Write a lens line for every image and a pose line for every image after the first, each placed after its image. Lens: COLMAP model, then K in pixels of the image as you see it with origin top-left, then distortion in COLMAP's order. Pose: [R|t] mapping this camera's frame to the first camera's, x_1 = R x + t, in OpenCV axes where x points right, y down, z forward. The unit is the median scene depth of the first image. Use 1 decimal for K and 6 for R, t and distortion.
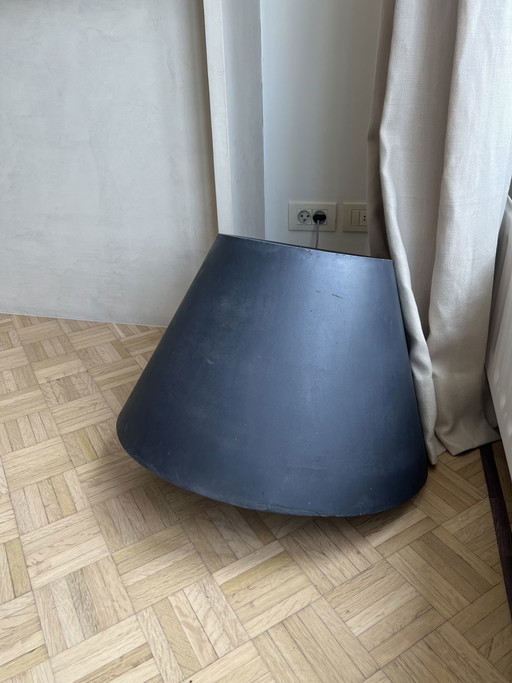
lens RADIAL K [[513.6, 0, 258.4], [0, 513.6, 343.5], [0, 0, 1]] dist [0.015588, -0.003172]
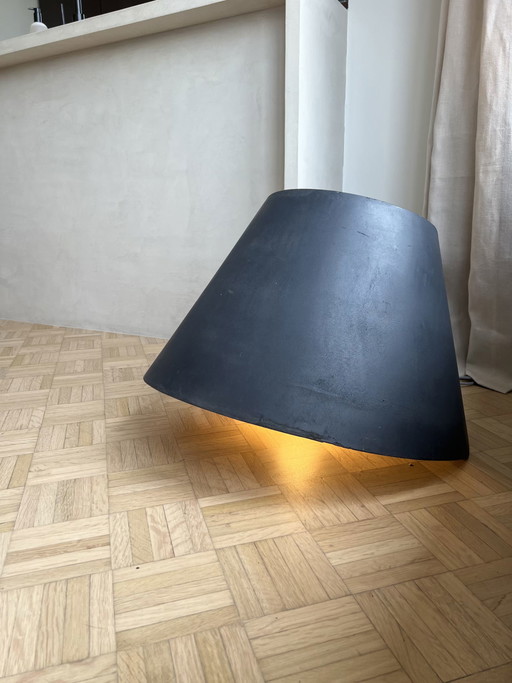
lens RADIAL K [[513.6, 0, 259.6], [0, 513.6, 343.6], [0, 0, 1]] dist [0.015588, -0.003172]
pose [[0.971126, 0.079185, -0.225041, 0.200511], [-0.130070, 0.966514, -0.221208, 0.358707], [0.199989, 0.244092, 0.948906, 0.070839]]
